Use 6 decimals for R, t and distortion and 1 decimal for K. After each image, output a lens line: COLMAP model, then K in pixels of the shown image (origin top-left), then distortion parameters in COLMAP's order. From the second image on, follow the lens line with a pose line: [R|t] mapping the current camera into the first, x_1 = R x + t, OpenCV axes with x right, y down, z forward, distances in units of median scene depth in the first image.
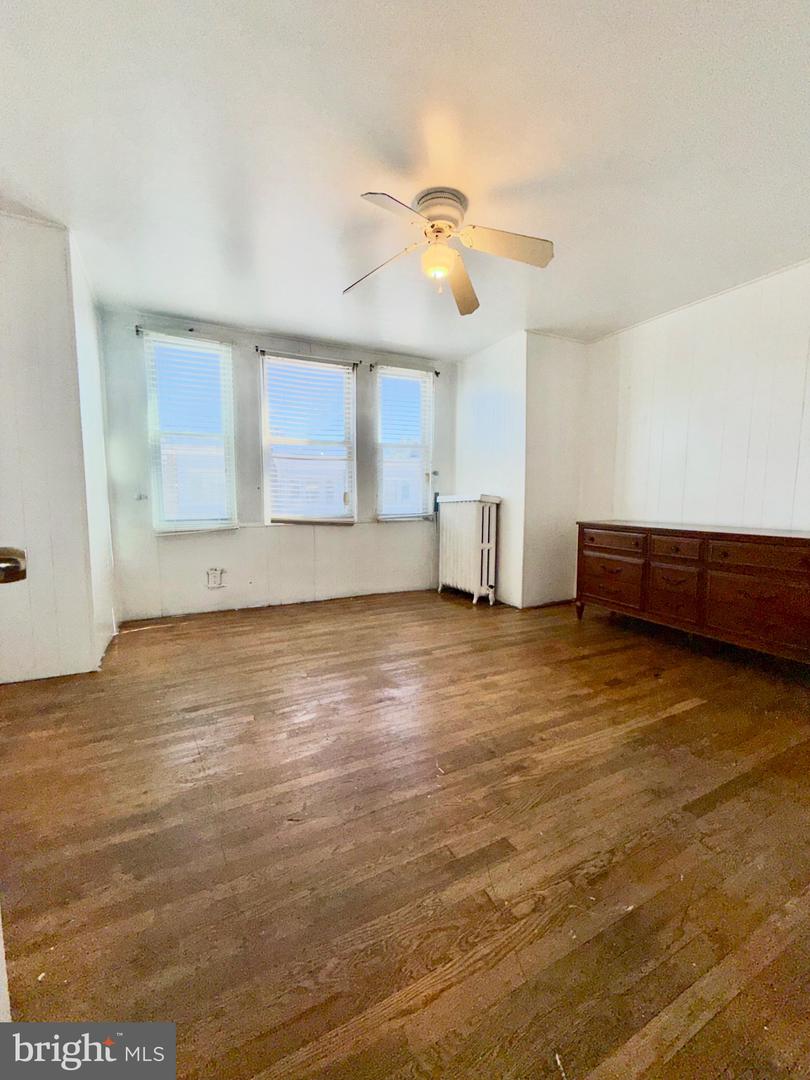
lens RADIAL K [[431.5, 0, 405.0], [0, 431.5, 536.6], [0, 0, 1]] dist [0.001633, -0.000204]
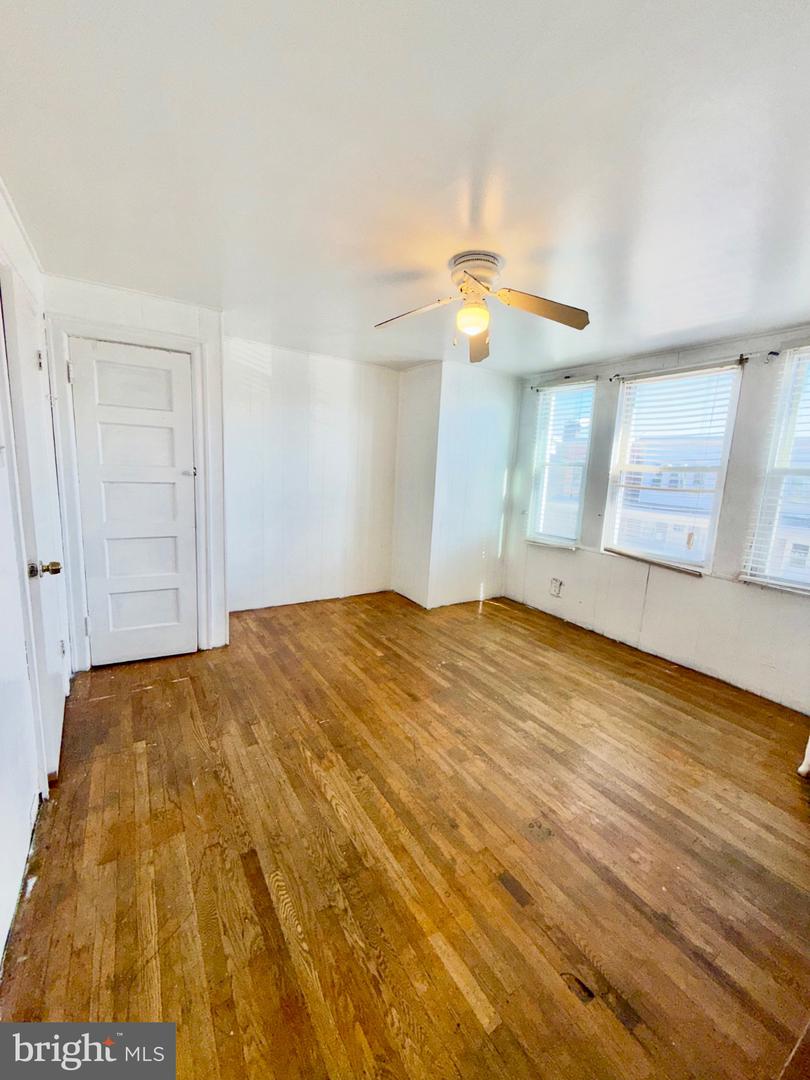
lens RADIAL K [[431.5, 0, 405.0], [0, 431.5, 536.6], [0, 0, 1]] dist [0.001633, -0.000204]
pose [[0.094575, 0.162206, -0.982214, 0.808401], [-0.146872, 0.978113, 0.147387, -0.188729], [0.984624, 0.130321, 0.116329, 0.564854]]
